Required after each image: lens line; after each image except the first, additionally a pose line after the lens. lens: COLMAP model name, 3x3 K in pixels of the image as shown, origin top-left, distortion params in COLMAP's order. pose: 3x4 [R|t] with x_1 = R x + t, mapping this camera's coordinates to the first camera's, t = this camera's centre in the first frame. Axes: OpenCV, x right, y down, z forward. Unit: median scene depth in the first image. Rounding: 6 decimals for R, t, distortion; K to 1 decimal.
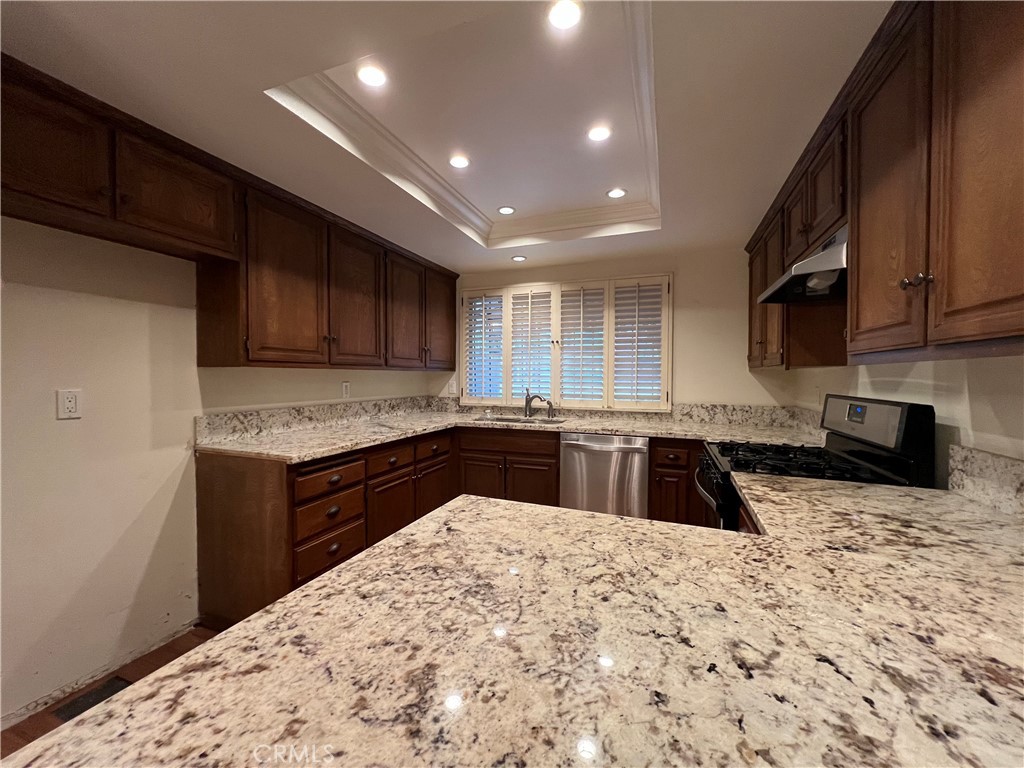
lens RADIAL K [[411.6, 0, 514.5], [0, 411.6, 382.7], [0, 0, 1]] dist [-0.001790, 0.000413]
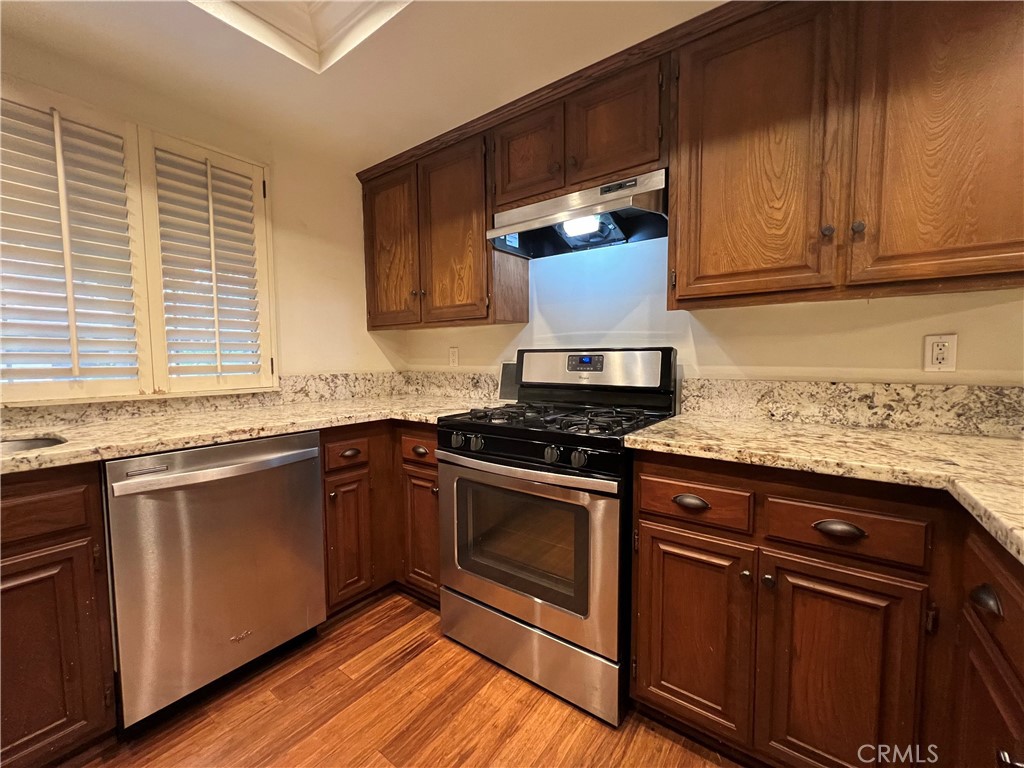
lens RADIAL K [[411.6, 0, 512.7], [0, 411.6, 379.4], [0, 0, 1]] dist [-0.001790, 0.000413]
pose [[0.263833, -0.057603, 0.962847, -0.142634], [0.022602, 0.998310, 0.053532, 0.030505], [-0.964304, 0.007639, 0.264689, 0.501969]]
